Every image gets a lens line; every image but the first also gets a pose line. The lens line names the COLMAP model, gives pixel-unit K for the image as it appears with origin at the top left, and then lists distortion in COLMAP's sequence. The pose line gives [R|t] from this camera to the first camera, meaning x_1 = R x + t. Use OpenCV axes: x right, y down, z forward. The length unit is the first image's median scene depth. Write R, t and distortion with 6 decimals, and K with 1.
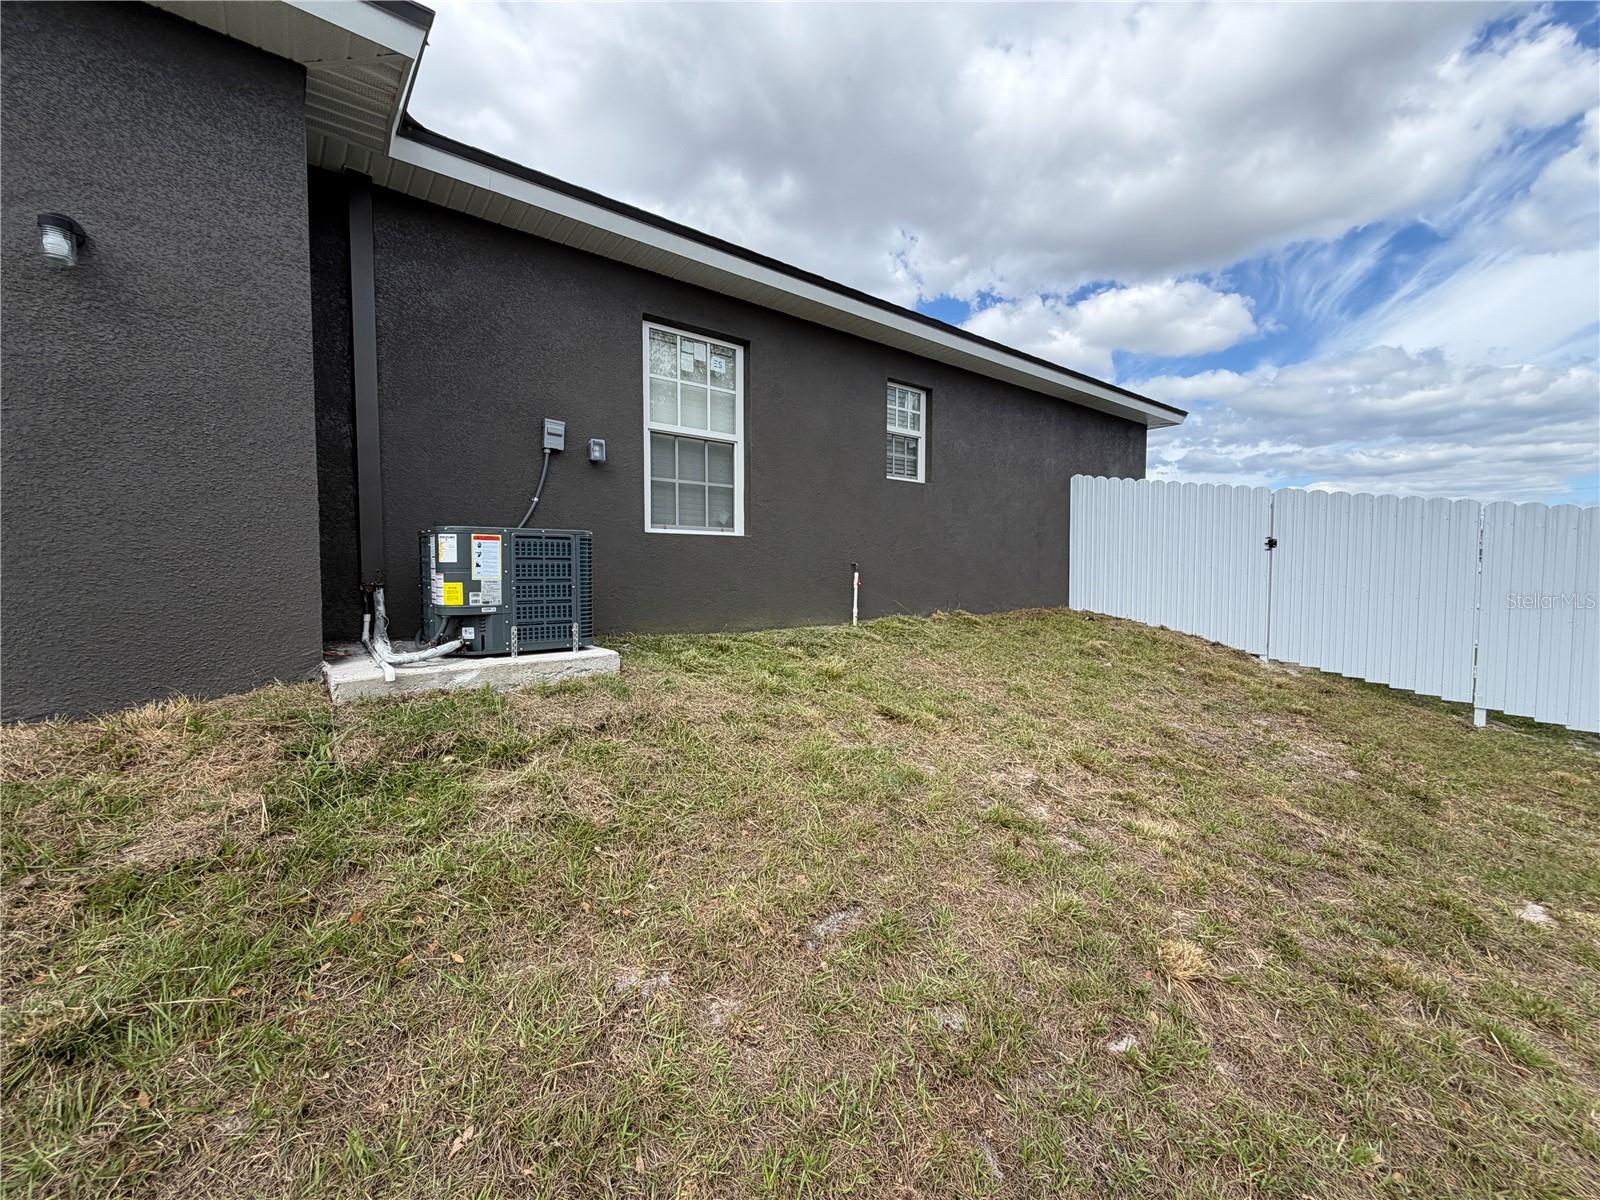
lens RADIAL K [[632.3, 0, 800.0], [0, 632.3, 600.0], [0, 0, 1]] dist [-0.000991, -0.000134]
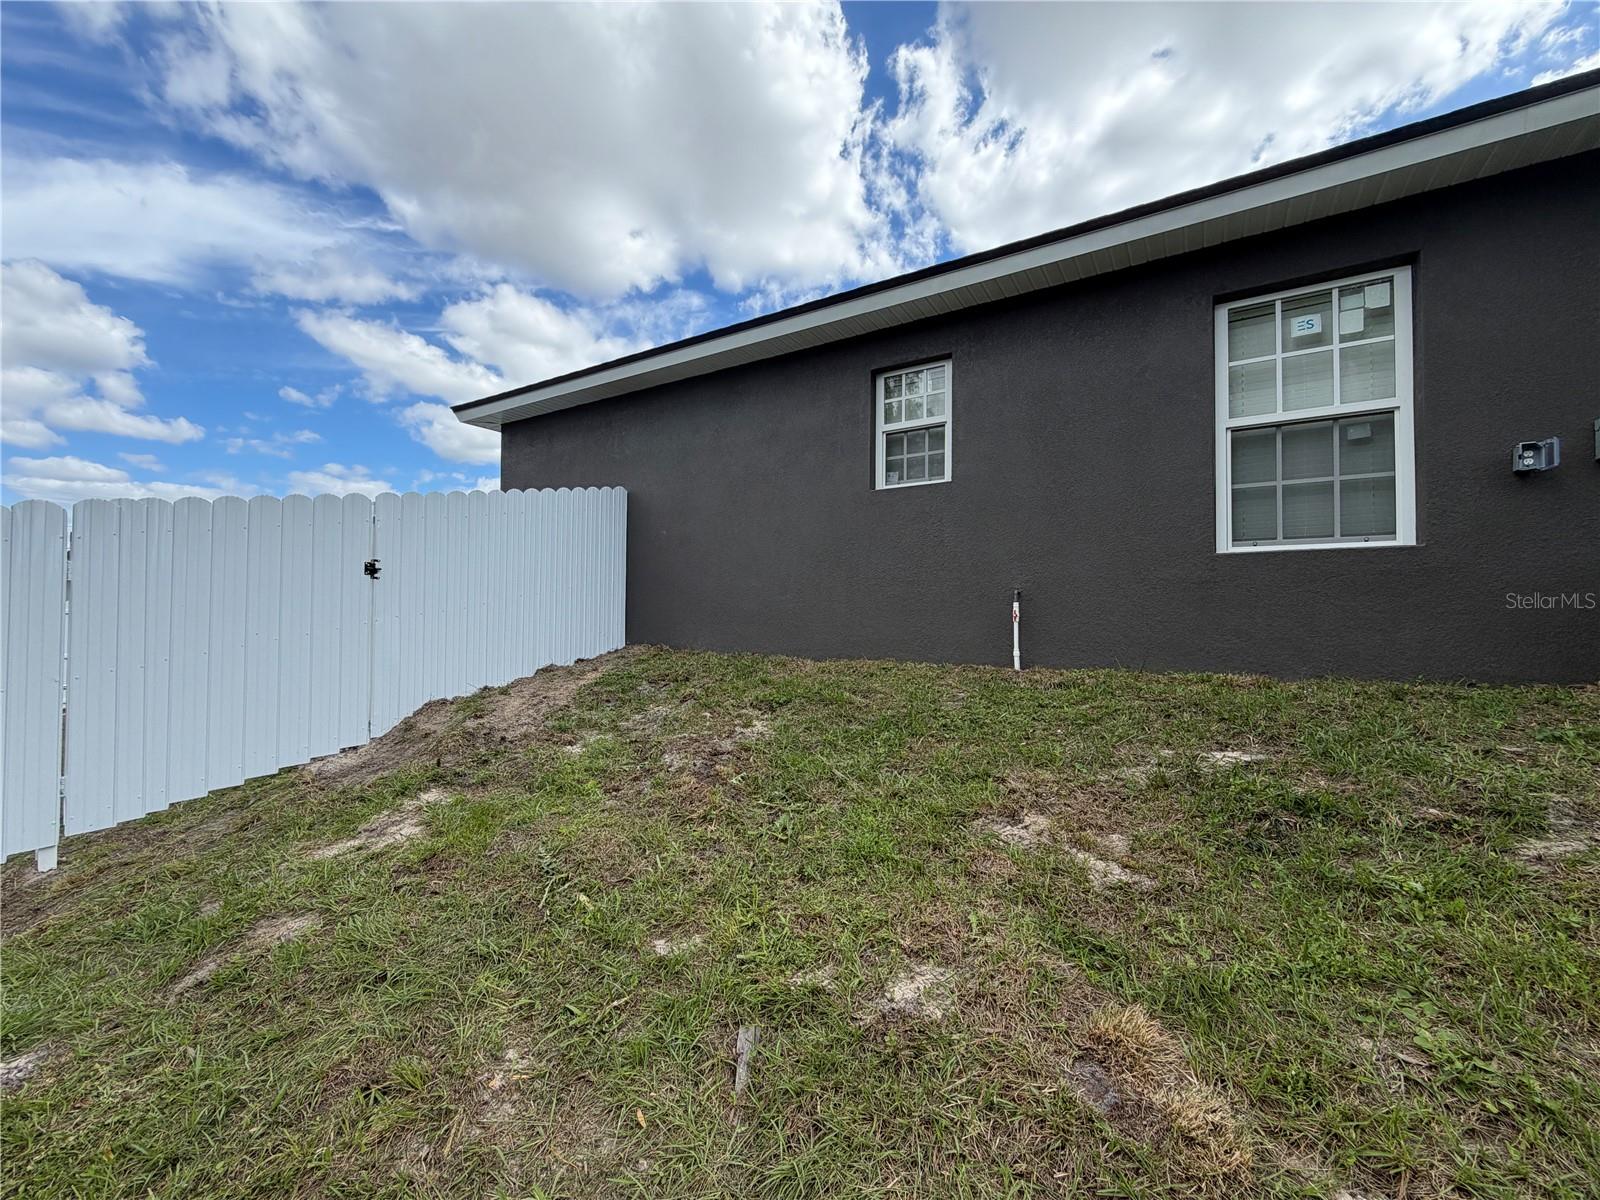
lens RADIAL K [[563.8, 0, 800.0], [0, 563.8, 600.0], [0, 0, 1]] dist [-0.000300, -0.000036]
pose [[0.353583, 0.000055, -0.935403, 0.273711], [-0.038311, 0.999162, -0.014423, -0.011739], [0.934618, 0.040936, 0.353288, 0.222674]]
